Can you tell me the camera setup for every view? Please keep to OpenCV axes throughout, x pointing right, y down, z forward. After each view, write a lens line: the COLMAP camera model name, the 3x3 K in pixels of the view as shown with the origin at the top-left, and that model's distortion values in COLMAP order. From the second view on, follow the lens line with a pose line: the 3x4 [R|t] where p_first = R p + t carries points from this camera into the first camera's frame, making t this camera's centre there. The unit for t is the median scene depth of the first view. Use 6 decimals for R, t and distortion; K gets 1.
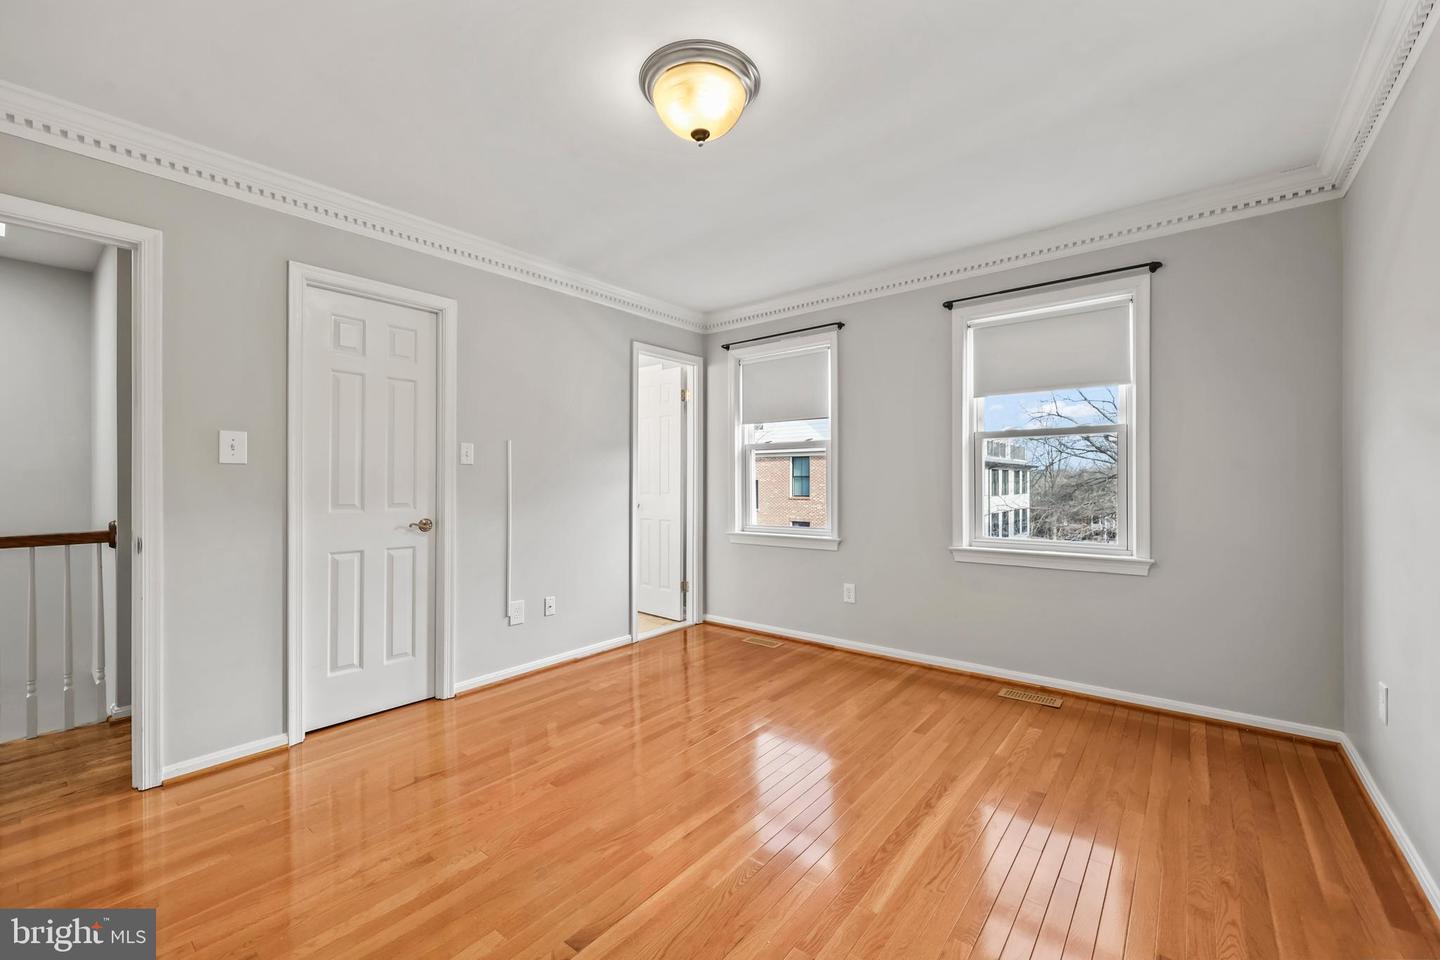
lens RADIAL K [[583.4, 0, 724.9], [0, 583.4, 487.0], [0, 0, 1]] dist [0.004130, 0.000168]
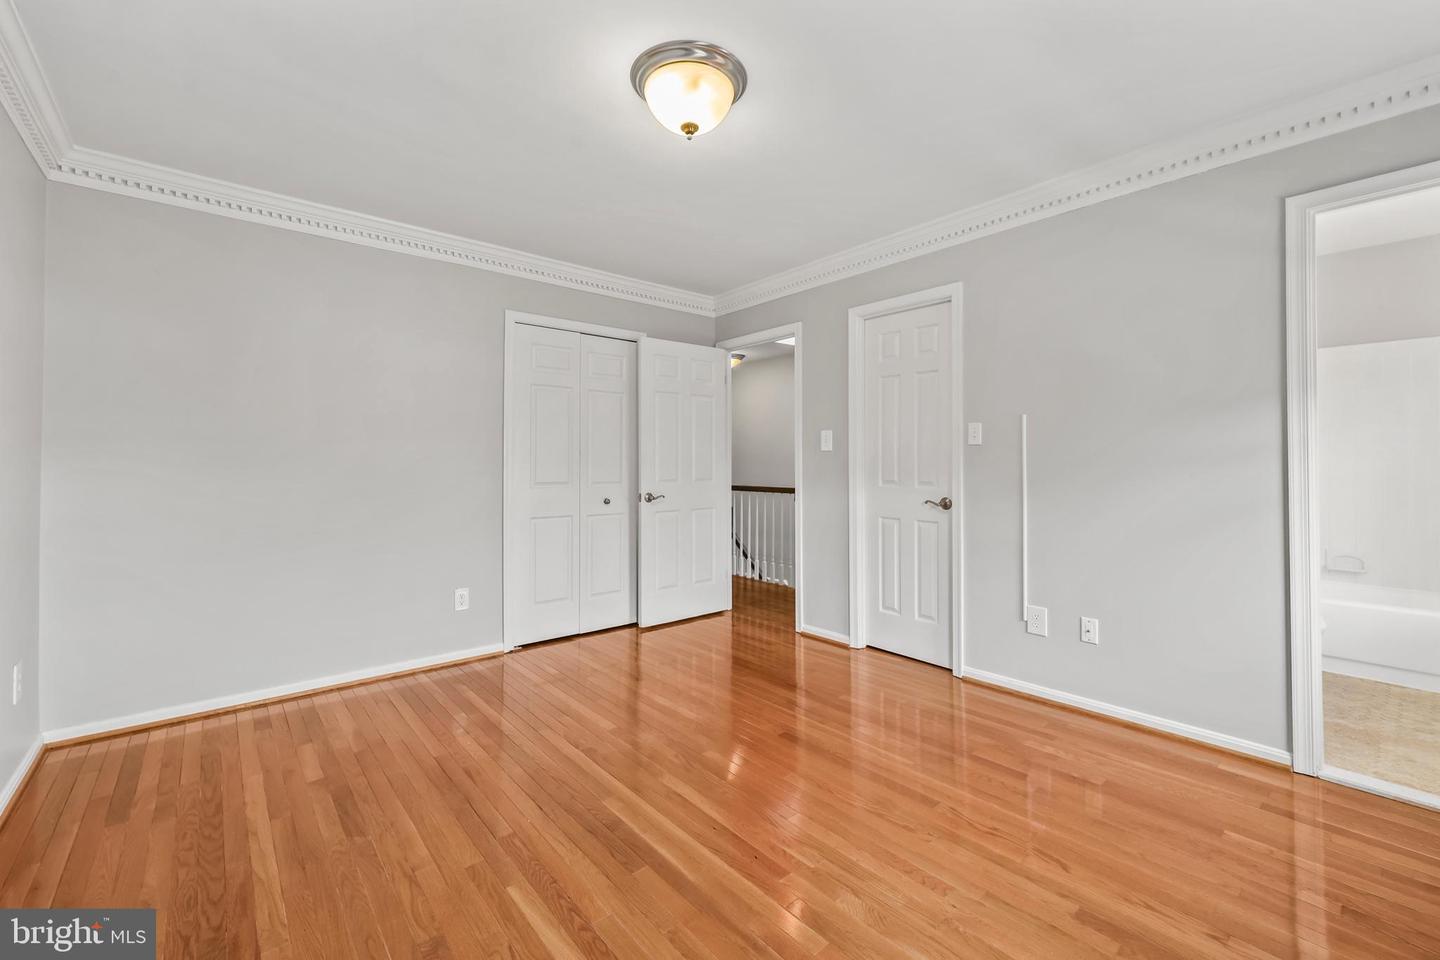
lens RADIAL K [[587.8, 0, 718.6], [0, 587.8, 461.2], [0, 0, 1]] dist [0.002667, 0.000187]
pose [[-0.180702, 0.002847, -0.983534, 0.601229], [-0.006551, 0.999970, 0.004098, -0.013574], [0.983516, 0.007183, -0.180678, 0.770884]]
